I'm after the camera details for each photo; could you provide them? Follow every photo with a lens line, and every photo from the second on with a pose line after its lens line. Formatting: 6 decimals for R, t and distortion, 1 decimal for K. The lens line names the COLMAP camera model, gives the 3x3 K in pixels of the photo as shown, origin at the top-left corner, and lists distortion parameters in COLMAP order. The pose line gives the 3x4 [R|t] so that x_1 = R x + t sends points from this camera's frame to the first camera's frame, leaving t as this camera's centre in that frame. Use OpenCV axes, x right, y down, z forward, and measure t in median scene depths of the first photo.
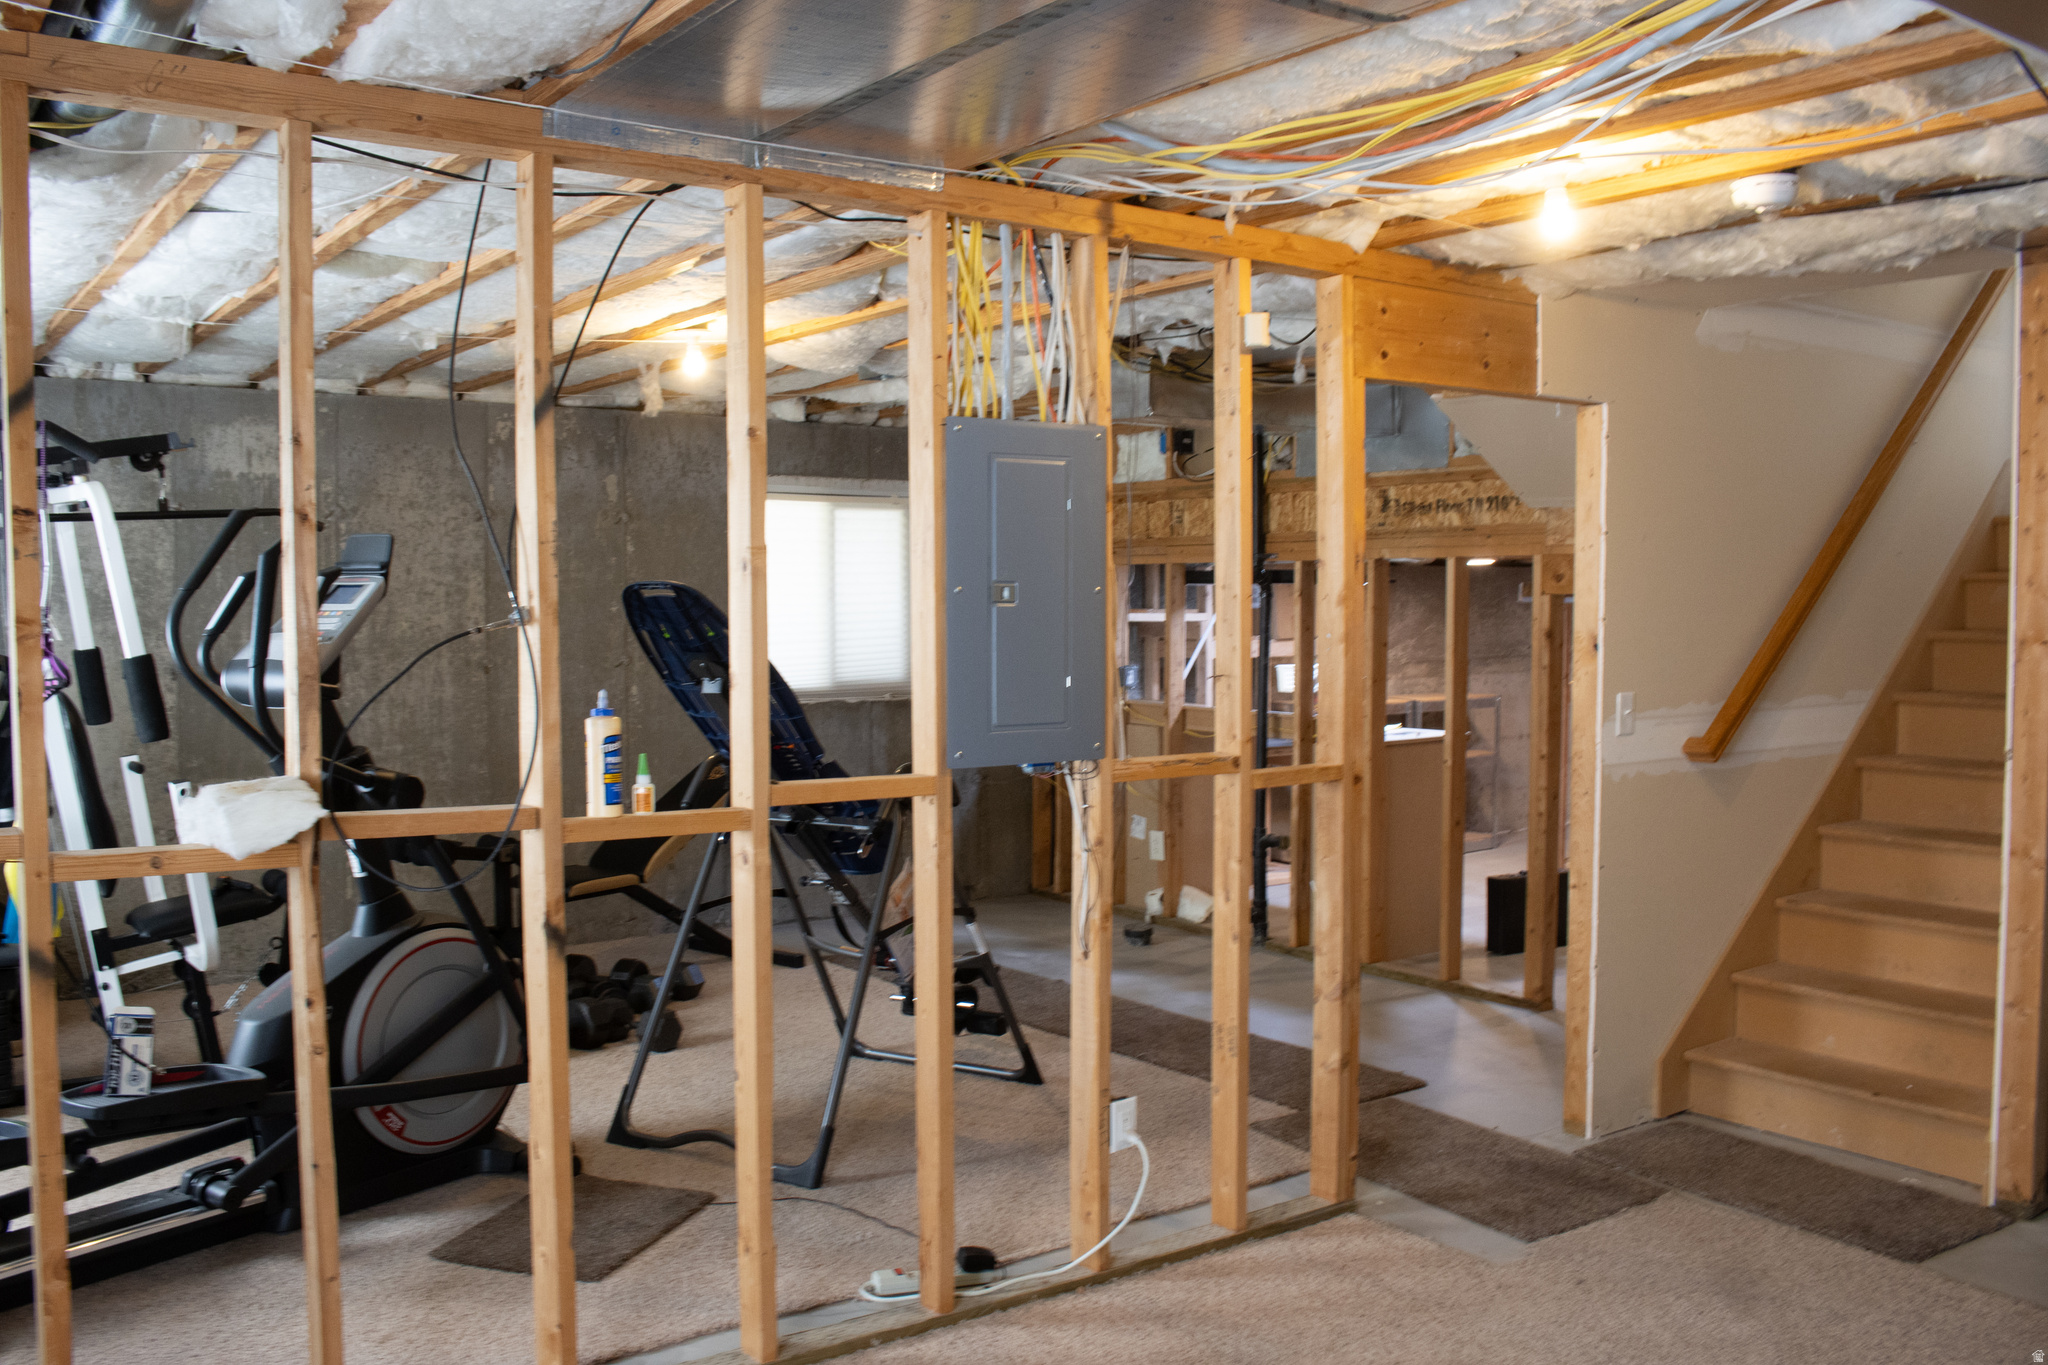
lens RADIAL K [[1736.5, 0, 1051.8], [0, 1736.5, 687.5], [0, 0, 1]] dist [-0.119713, 0.087252]
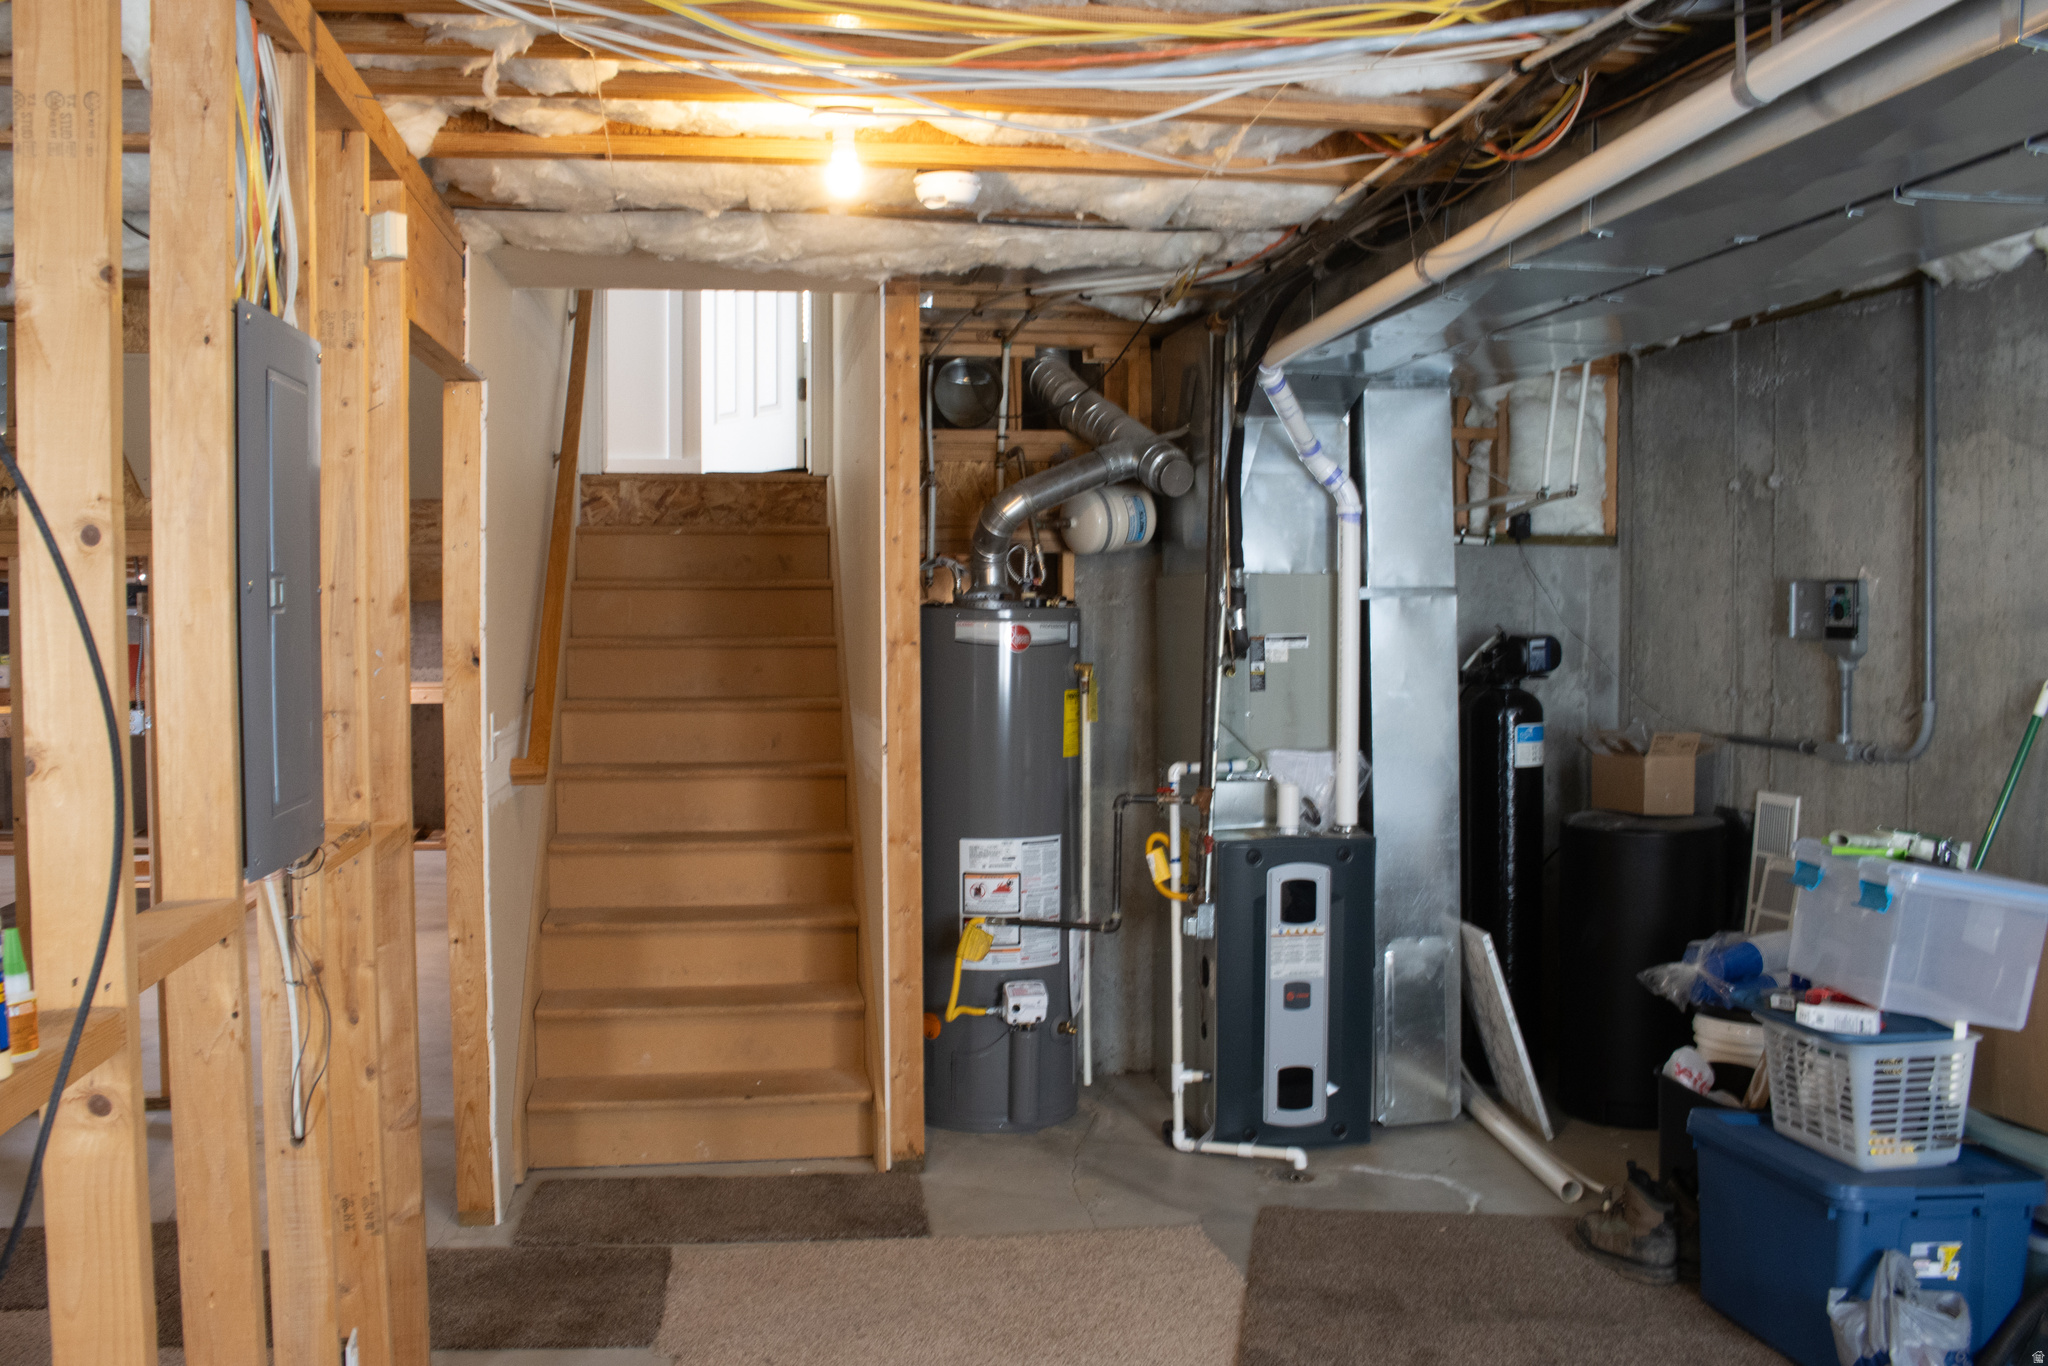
lens RADIAL K [[1764.4, 0, 1001.8], [0, 1764.4, 682.7], [0, 0, 1]] dist [-0.164083, 0.158467]
pose [[0.471595, -0.035460, 0.881102, -0.357695], [0.046875, 0.998787, 0.015107, -0.014344], [-0.880568, 0.034177, 0.472685, 0.380603]]
